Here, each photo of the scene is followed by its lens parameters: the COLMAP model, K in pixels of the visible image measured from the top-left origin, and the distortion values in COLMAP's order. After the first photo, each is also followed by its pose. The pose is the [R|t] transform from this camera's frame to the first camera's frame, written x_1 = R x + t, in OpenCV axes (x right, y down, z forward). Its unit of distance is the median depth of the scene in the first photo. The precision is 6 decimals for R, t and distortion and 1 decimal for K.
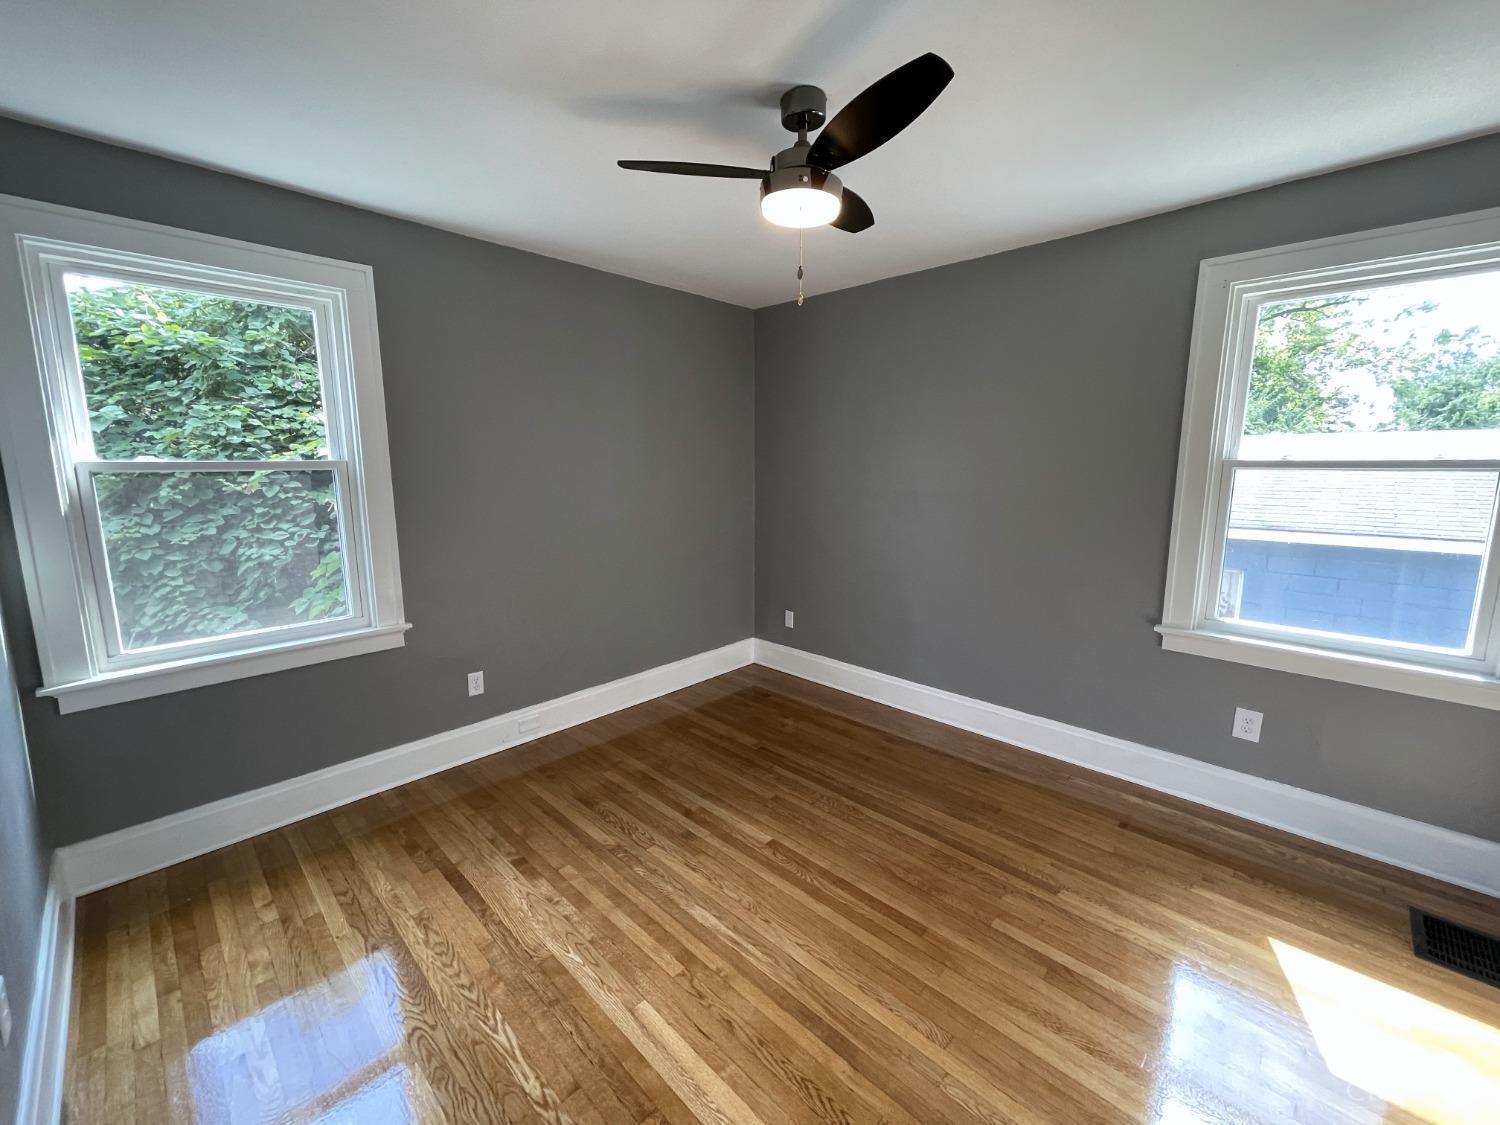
lens RADIAL K [[605.5, 0, 750.4], [0, 605.5, 556.3], [0, 0, 1]] dist [-0.001952, -0.000028]
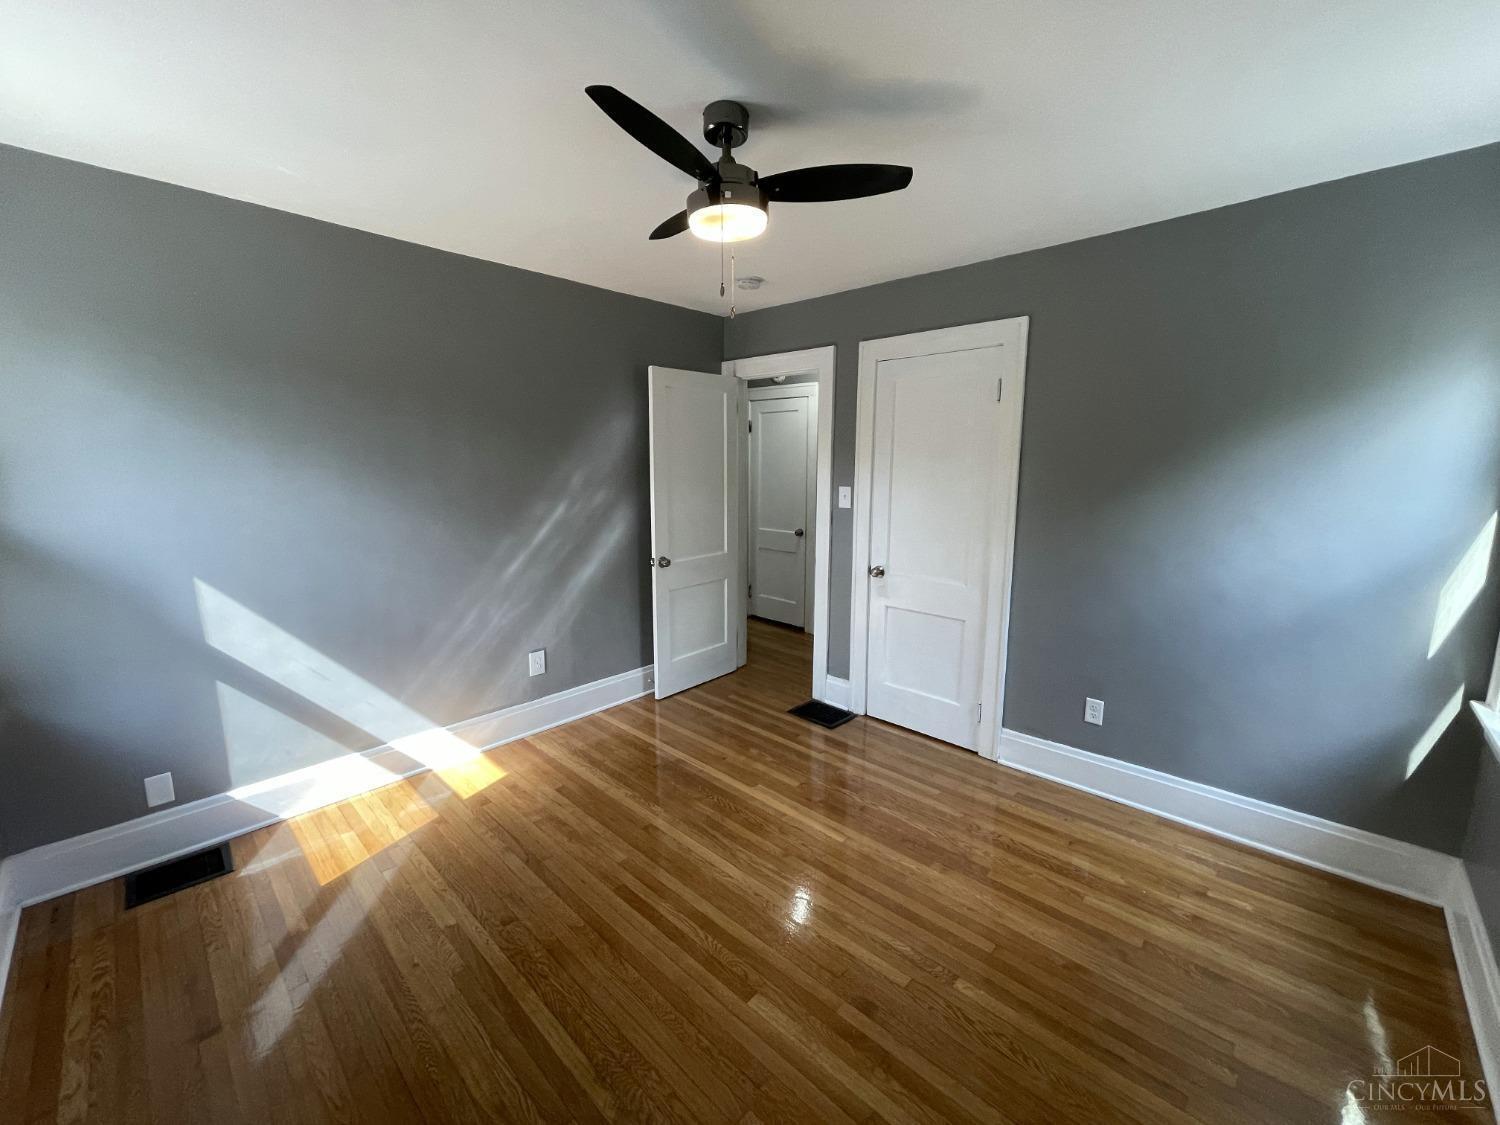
lens RADIAL K [[605.5, 0, 750.0], [0, 605.5, 561.8], [0, 0, 1]] dist [-0.001952, -0.000028]
pose [[-0.999980, -0.001974, -0.006085, 0.043342], [-0.003818, 0.947352, 0.320171, -0.287951], [0.005133, 0.320188, -0.947340, 1.681979]]
